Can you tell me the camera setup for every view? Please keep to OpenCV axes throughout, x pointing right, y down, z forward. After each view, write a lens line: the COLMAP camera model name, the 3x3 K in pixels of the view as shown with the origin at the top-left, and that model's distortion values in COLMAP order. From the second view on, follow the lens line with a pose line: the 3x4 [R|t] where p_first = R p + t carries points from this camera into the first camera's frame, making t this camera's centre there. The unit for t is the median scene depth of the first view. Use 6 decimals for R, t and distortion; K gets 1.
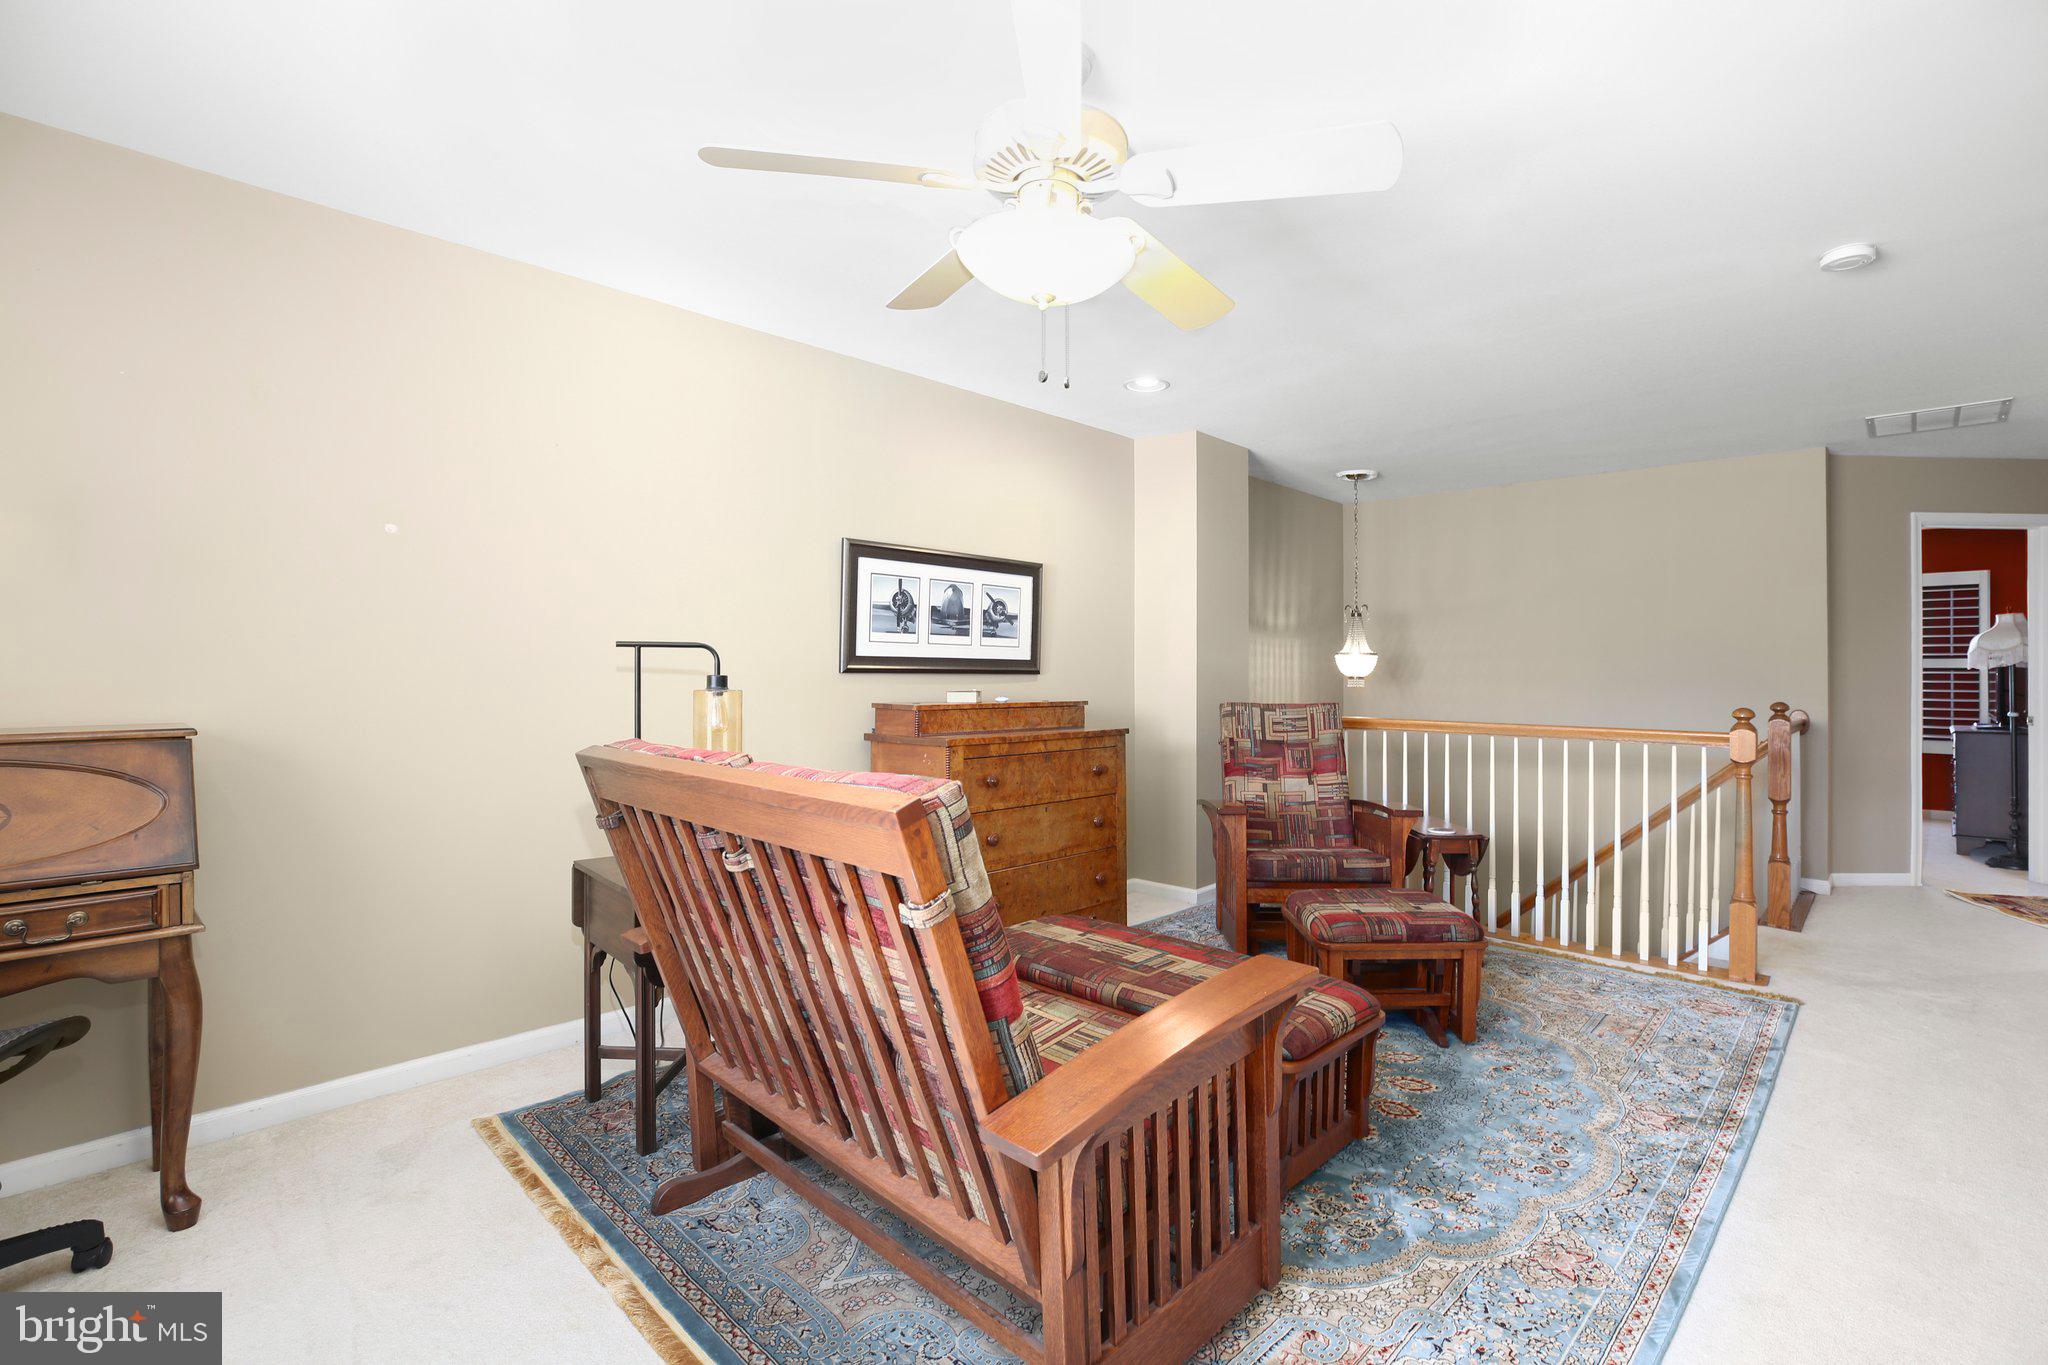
lens RADIAL K [[934.1, 0, 1033.5], [0, 934.1, 679.0], [0, 0, 1]] dist [-0.028867, 0.001832]
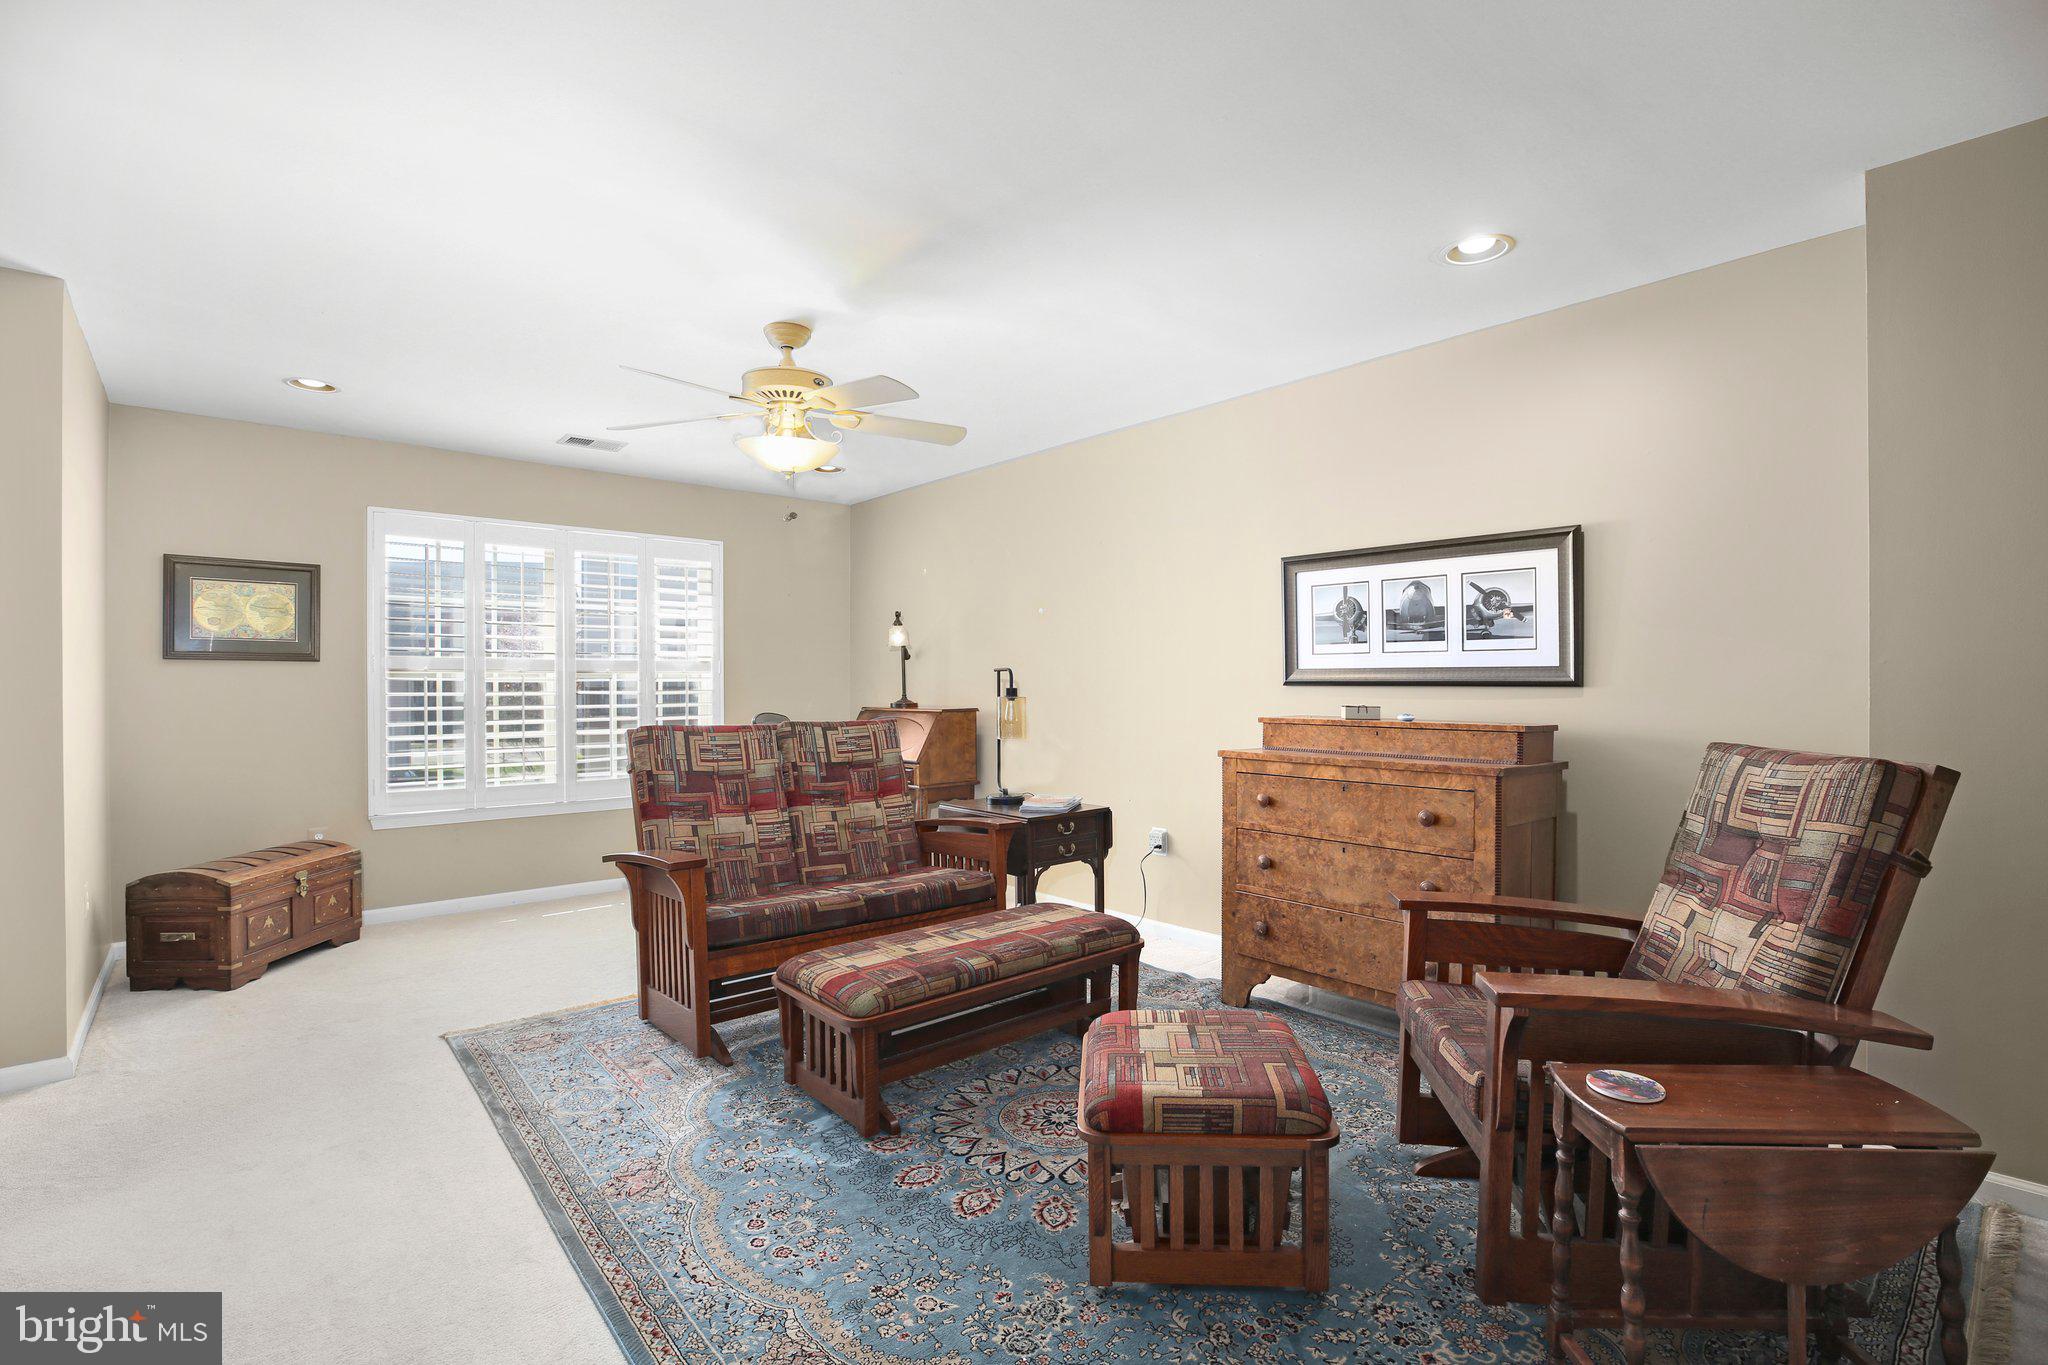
lens RADIAL K [[934.1, 0, 1030.6], [0, 934.1, 686.1], [0, 0, 1]] dist [-0.028867, 0.001832]
pose [[-0.070871, -0.000639, -0.997485, 0.798279], [-0.003023, 0.999995, -0.000426, -0.004593], [0.997481, 0.002985, -0.070872, 0.727085]]
